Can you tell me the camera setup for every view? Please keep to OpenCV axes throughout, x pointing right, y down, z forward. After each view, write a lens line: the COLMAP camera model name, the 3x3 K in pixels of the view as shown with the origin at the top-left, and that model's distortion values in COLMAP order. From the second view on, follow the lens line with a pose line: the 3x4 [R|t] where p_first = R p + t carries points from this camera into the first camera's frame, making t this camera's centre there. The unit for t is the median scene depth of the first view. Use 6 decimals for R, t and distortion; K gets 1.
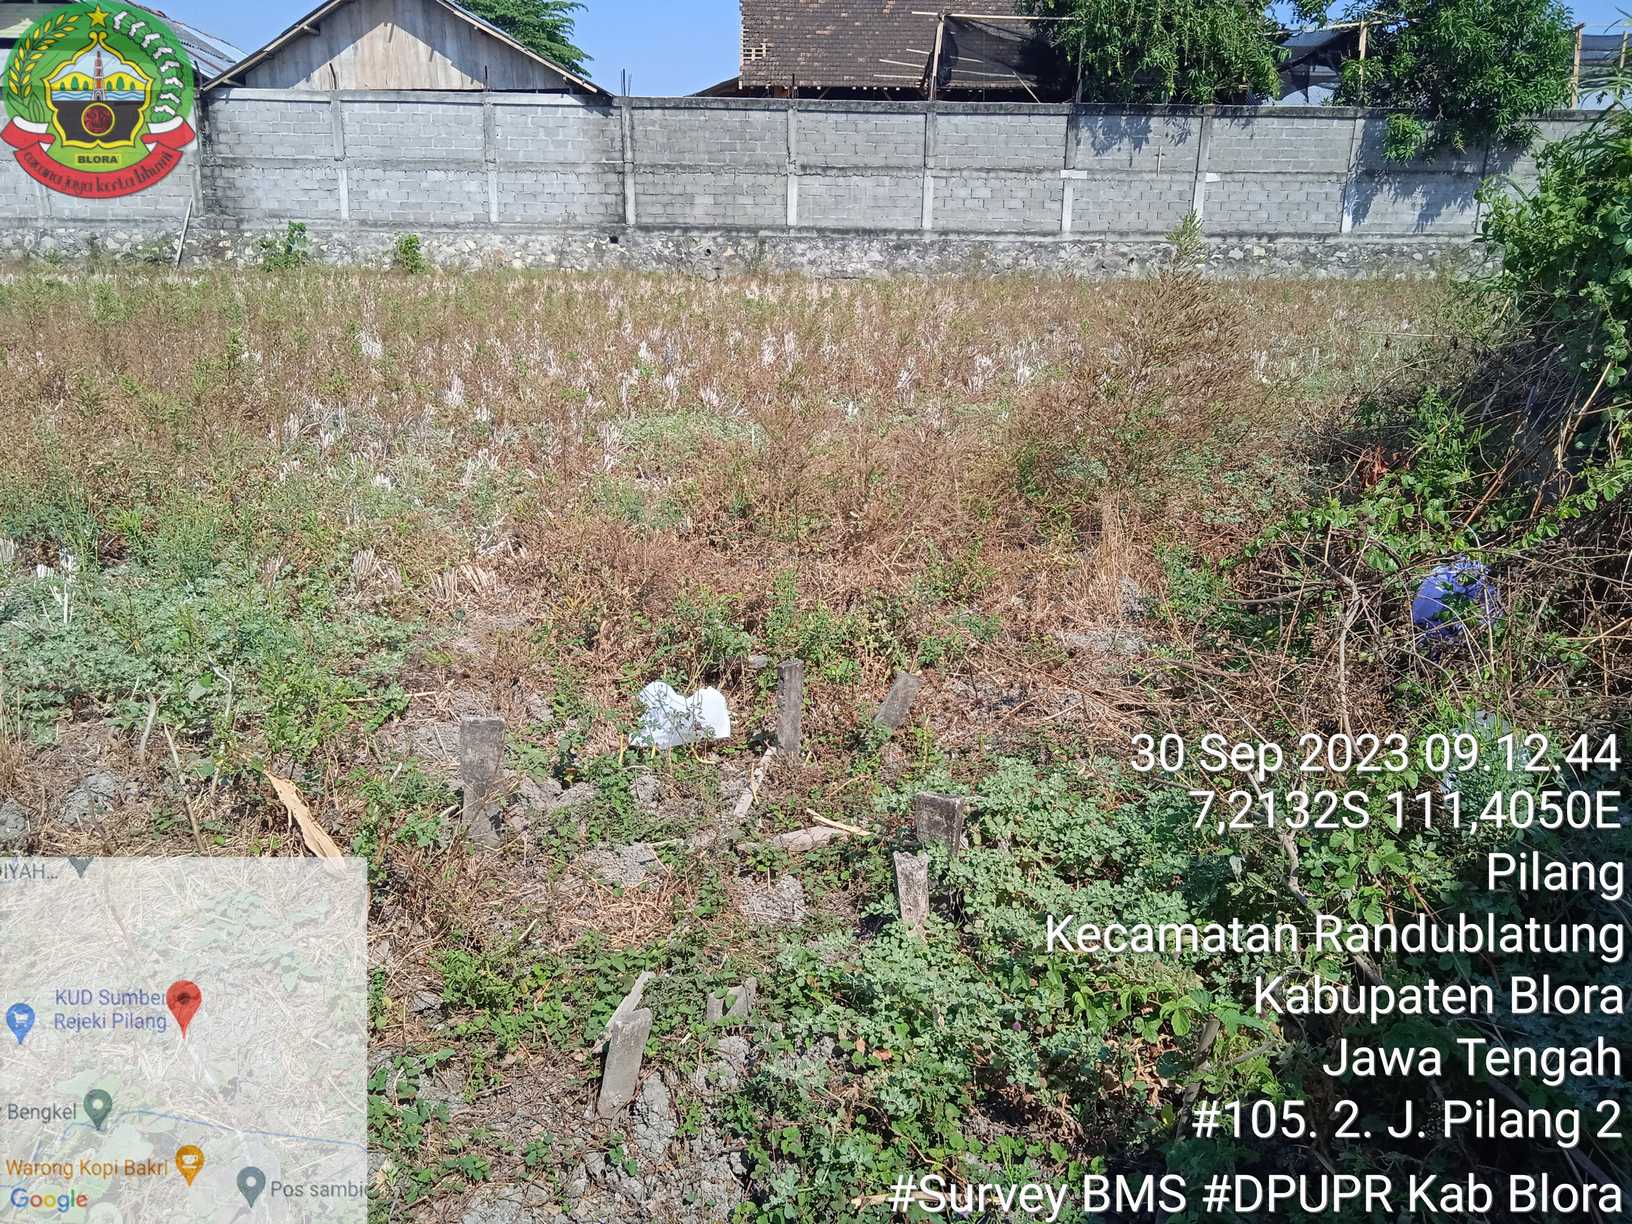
lens RADIAL K [[1366.0, 0, 800.8], [0, 1366.0, 616.2], [0, 0, 1]] dist [0.062636, -0.068451]
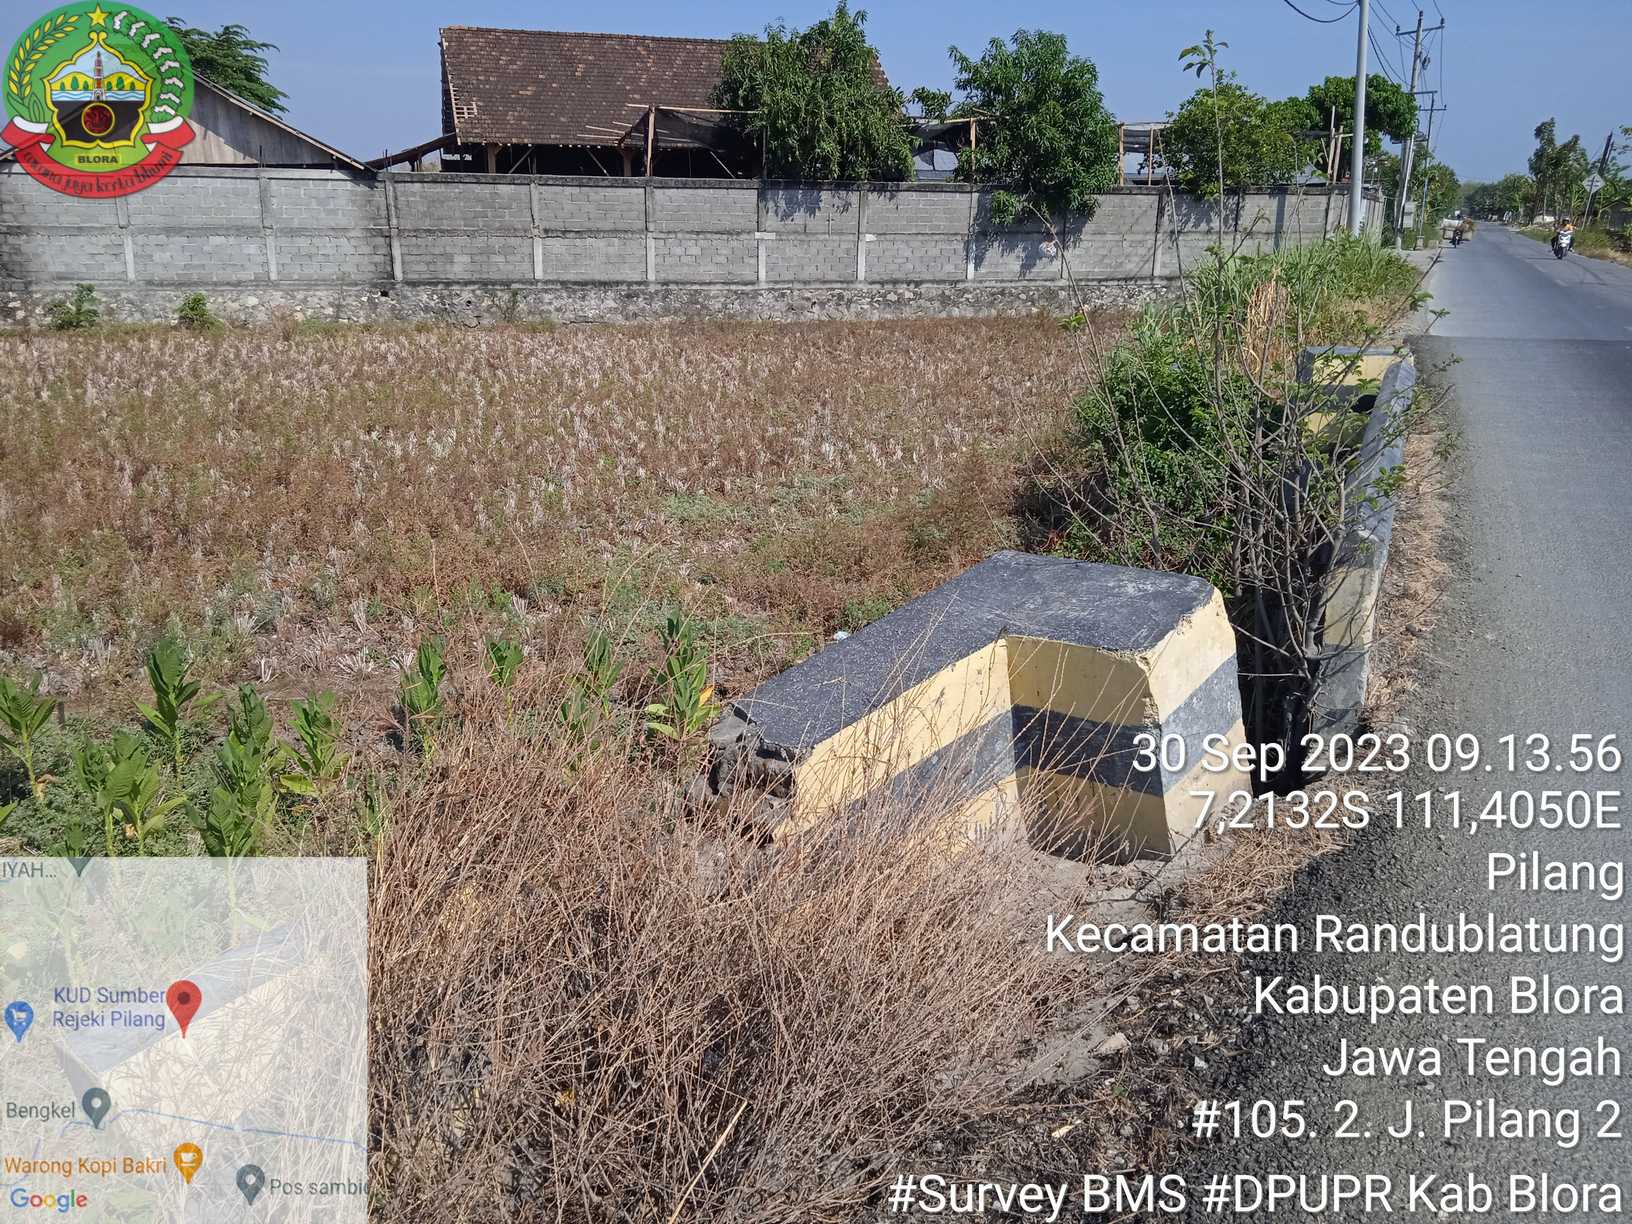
lens RADIAL K [[1359.0, 0, 820.0], [0, 1359.0, 611.6], [0, 0, 1]] dist [0.059489, -0.063088]
pose [[0.962149, -0.075066, 0.261980, -0.103301], [0.071556, 0.997173, 0.022929, -0.007355], [-0.262961, -0.003315, 0.964801, -0.205347]]
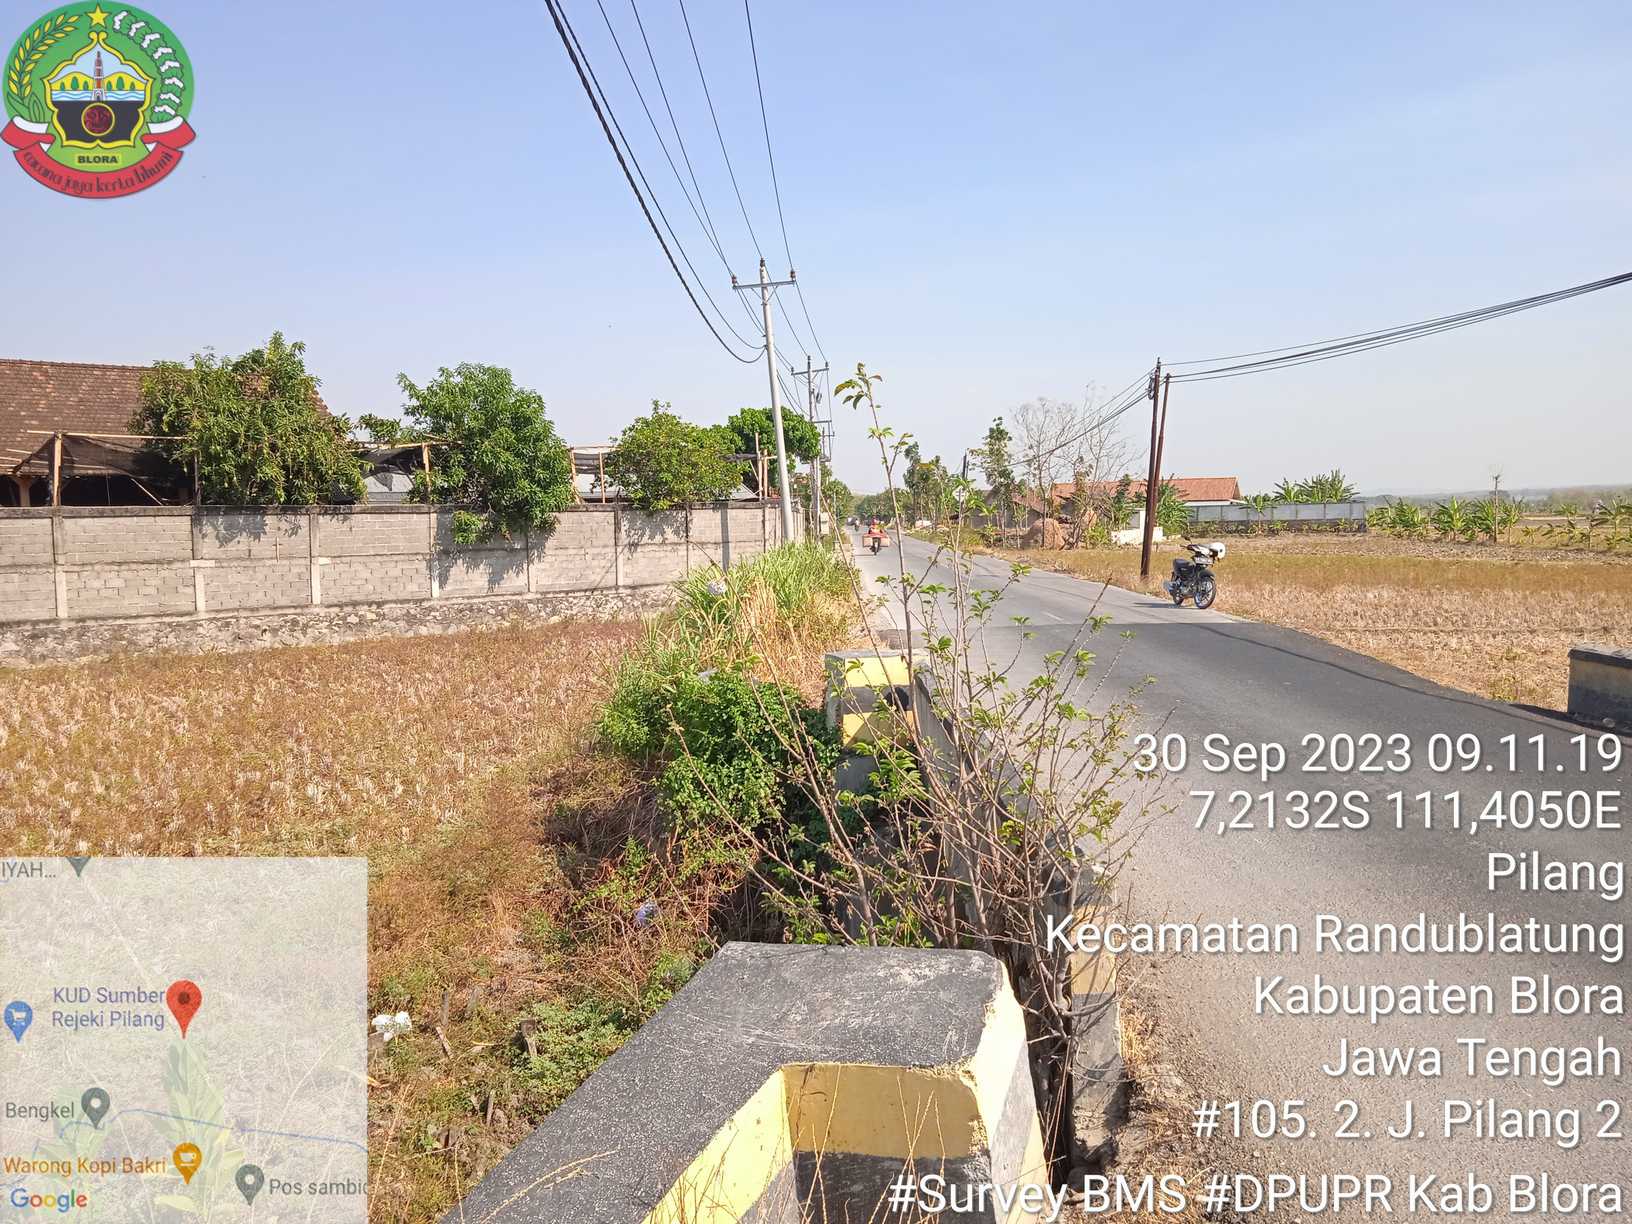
lens RADIAL K [[1350.0, 0, 823.1], [0, 1350.0, 621.5], [0, 0, 1]] dist [0.065542, -0.075671]
pose [[0.779919, -0.071593, 0.621773, -0.110210], [0.197259, 0.970923, -0.135636, -0.017267], [-0.593983, 0.228435, 0.771363, -0.177514]]
